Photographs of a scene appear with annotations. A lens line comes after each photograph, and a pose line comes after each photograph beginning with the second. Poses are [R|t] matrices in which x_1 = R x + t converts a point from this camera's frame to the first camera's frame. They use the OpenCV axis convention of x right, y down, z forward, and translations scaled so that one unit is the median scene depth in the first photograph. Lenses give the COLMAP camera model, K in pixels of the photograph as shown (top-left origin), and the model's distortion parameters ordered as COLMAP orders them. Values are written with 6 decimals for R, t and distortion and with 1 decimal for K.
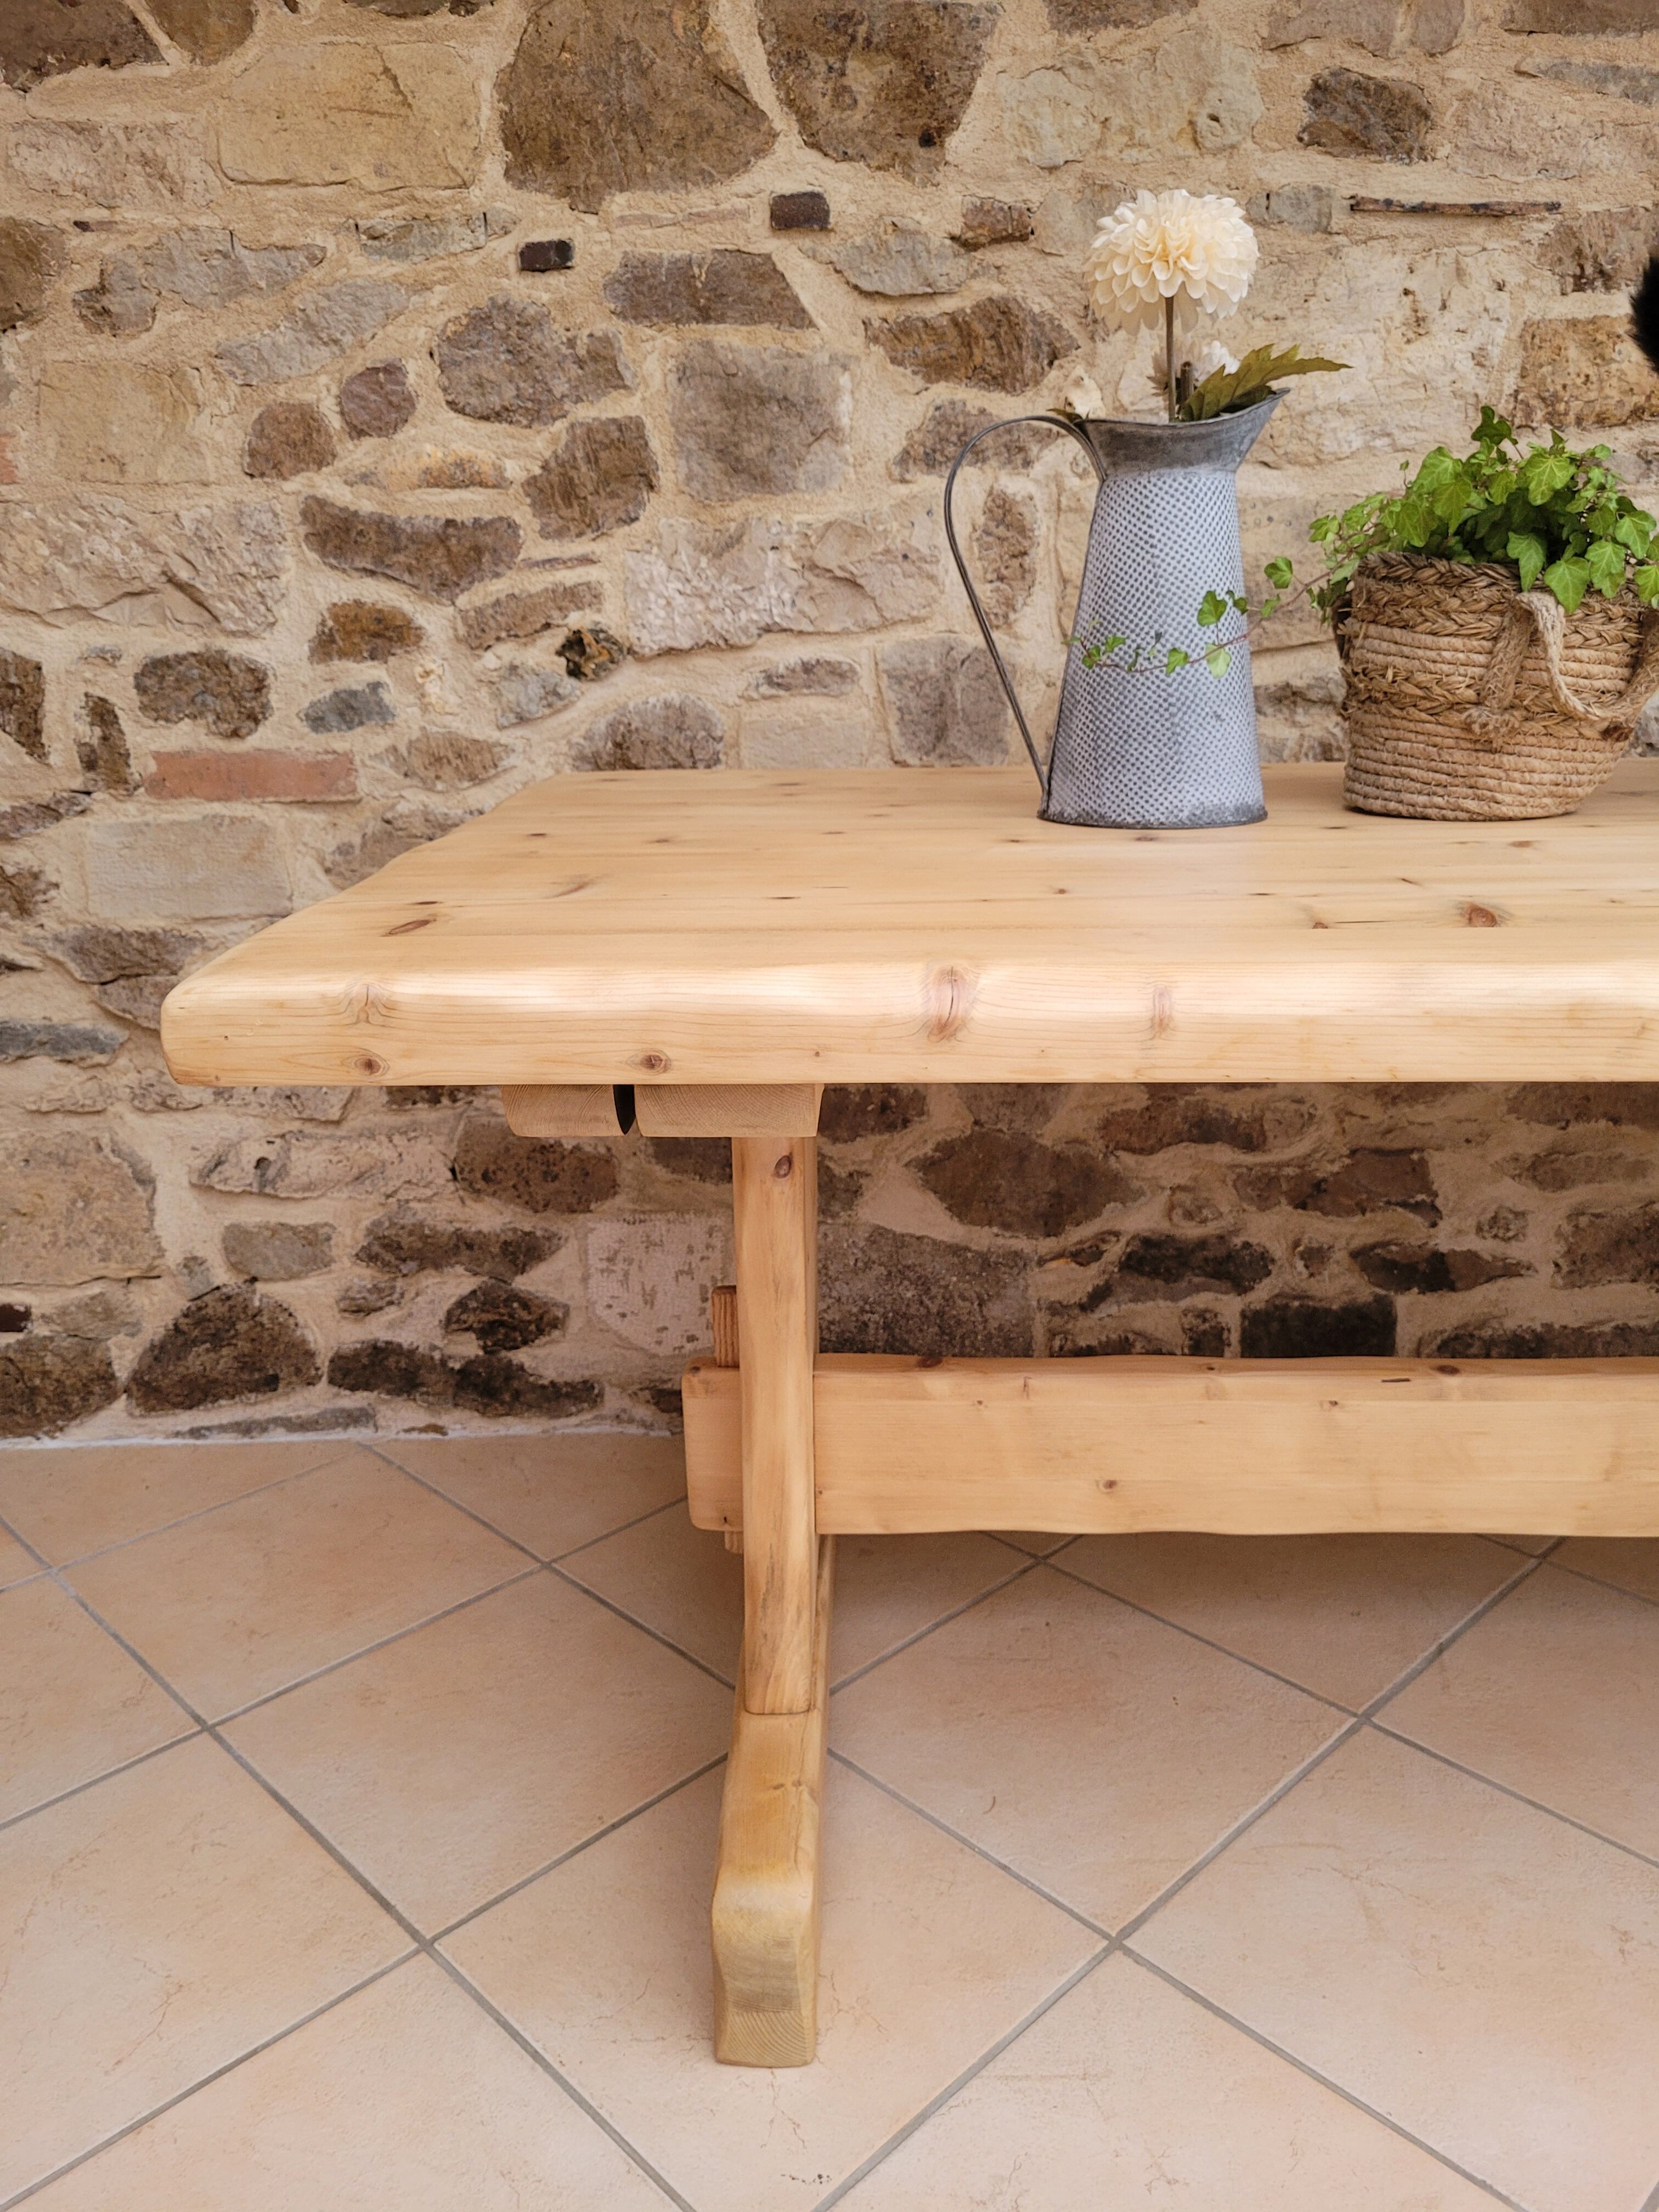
lens RADIAL K [[1676.0, 0, 837.9], [0, 1676.0, 1119.4], [0, 0, 1]] dist [0.034543, -0.033368]
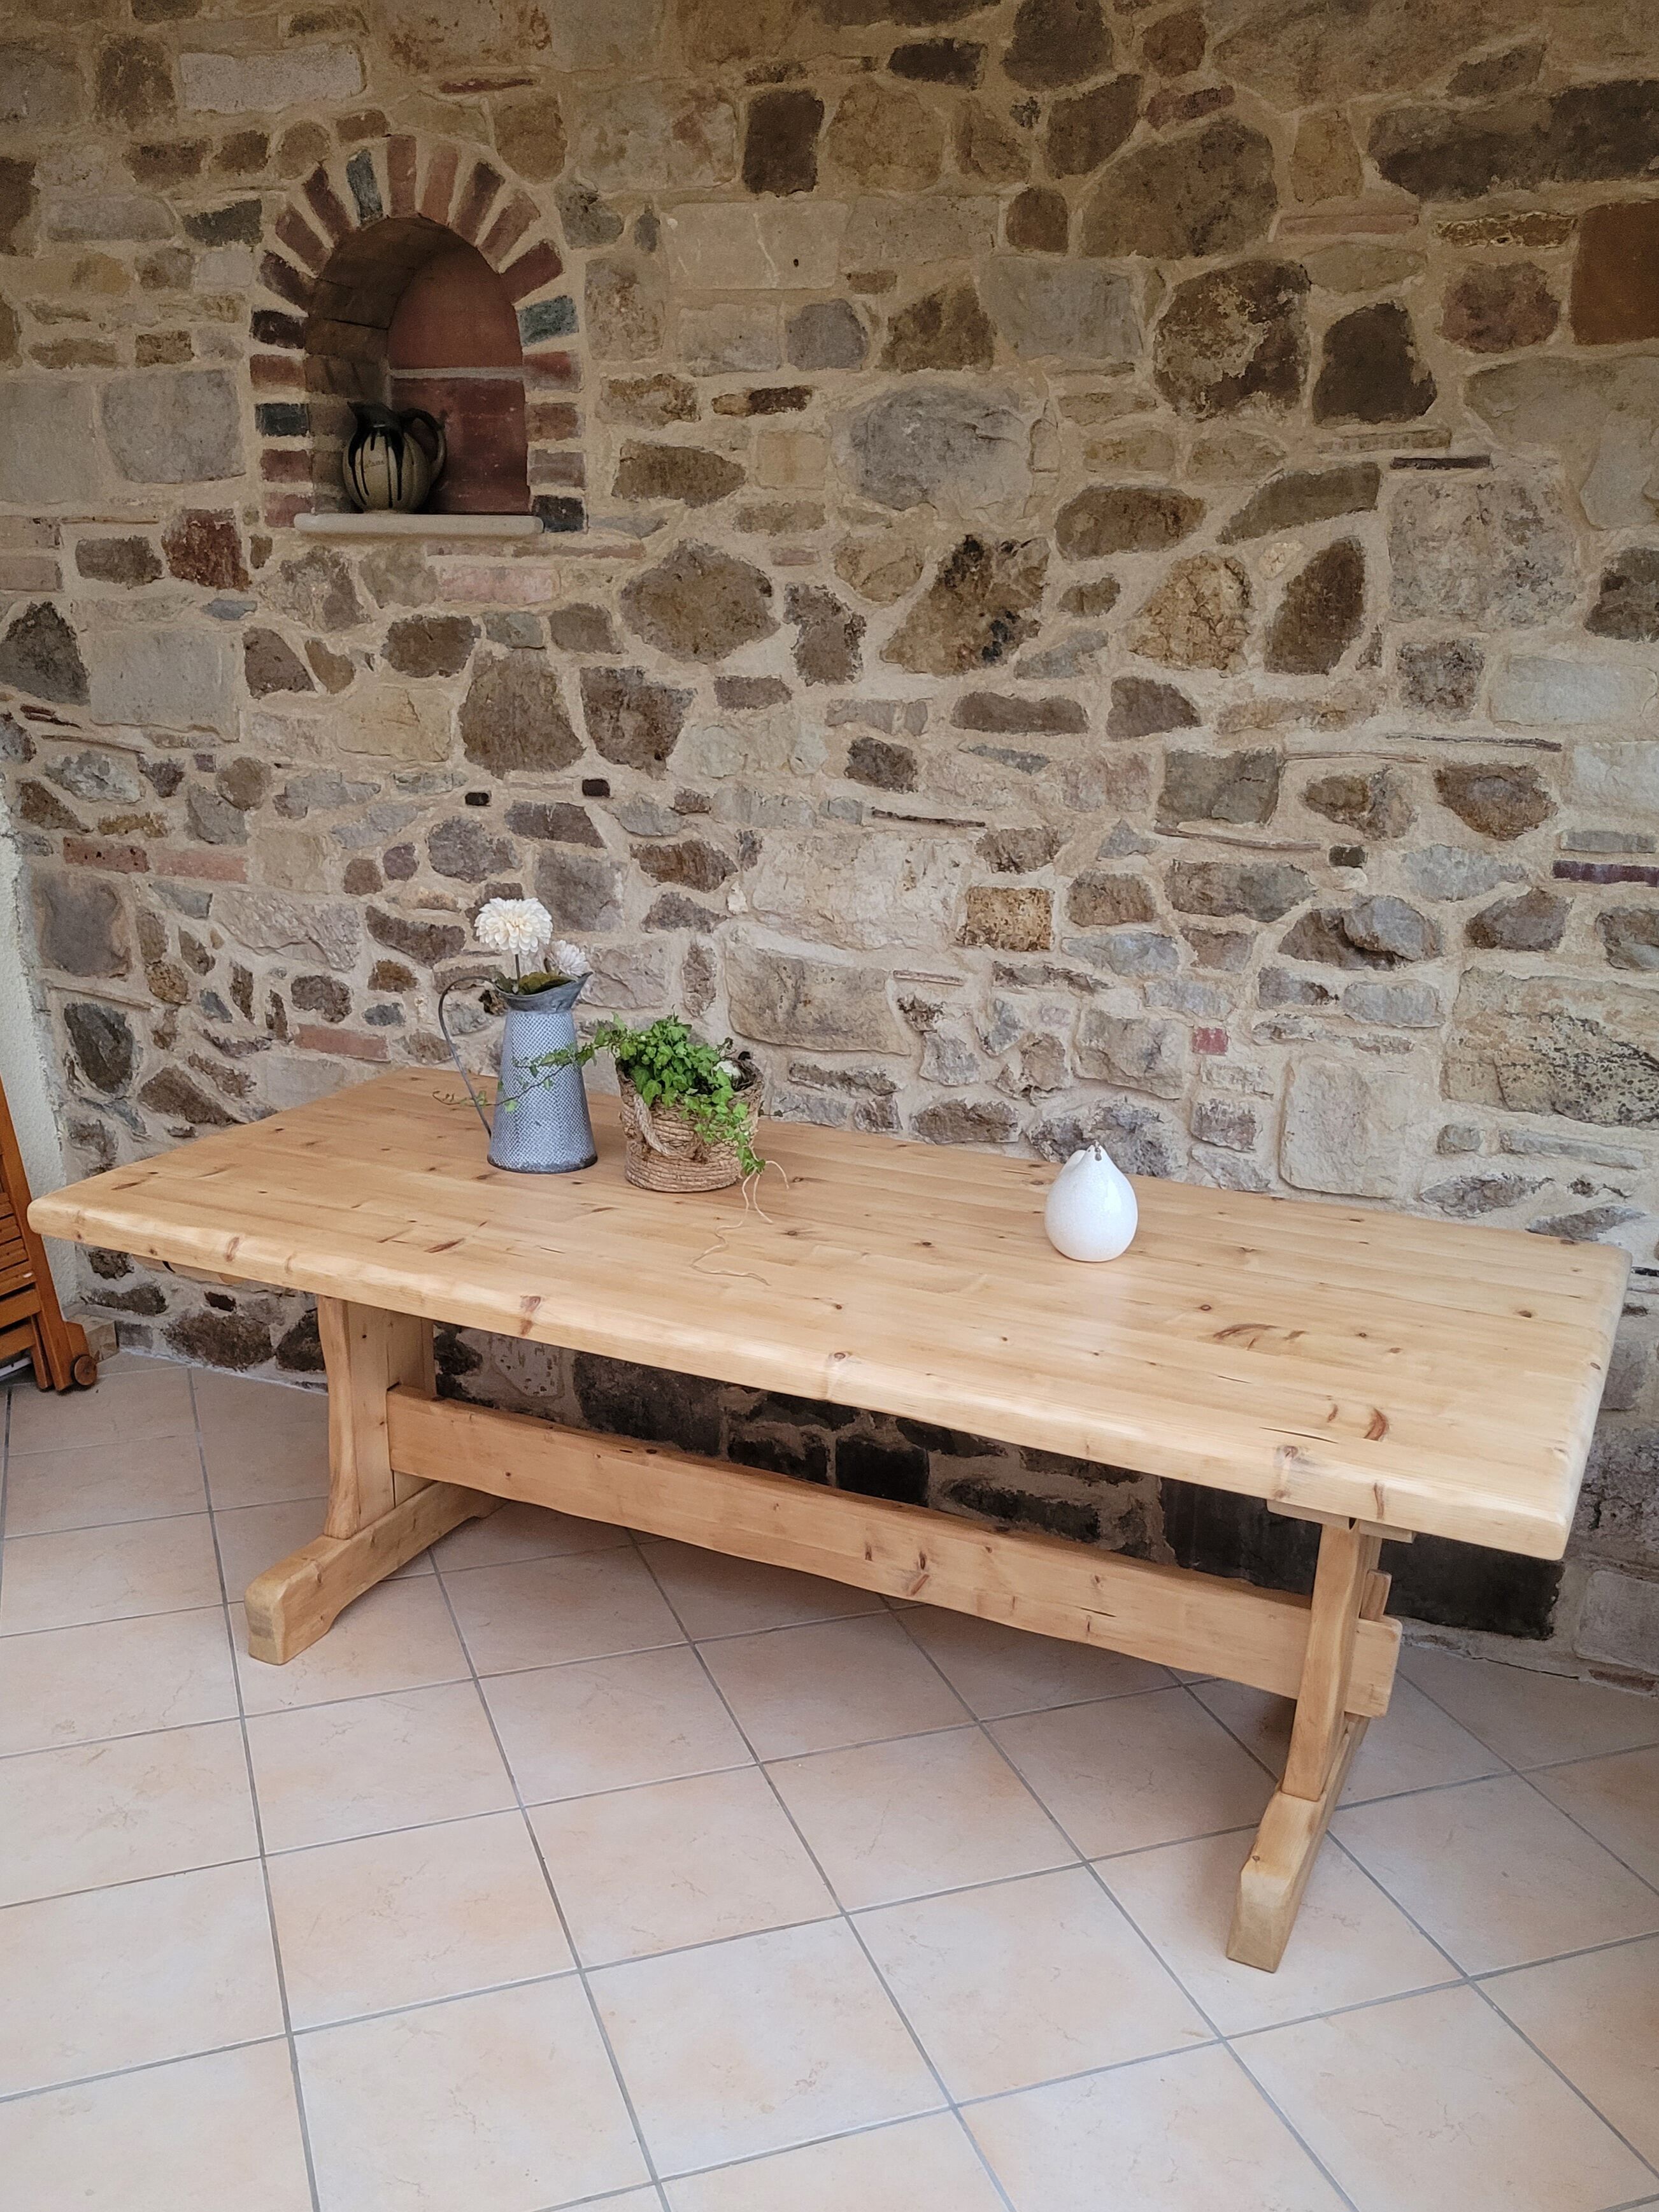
lens RADIAL K [[1944.2, 0, 793.1], [0, 1944.2, 1322.2], [0, 0, 1]] dist [0.050539, -0.047772]
pose [[0.903696, 0.188401, -0.384498, 1.035912], [-0.159418, 0.981479, 0.106234, -0.217079], [0.397391, -0.034708, 0.916993, -0.828361]]
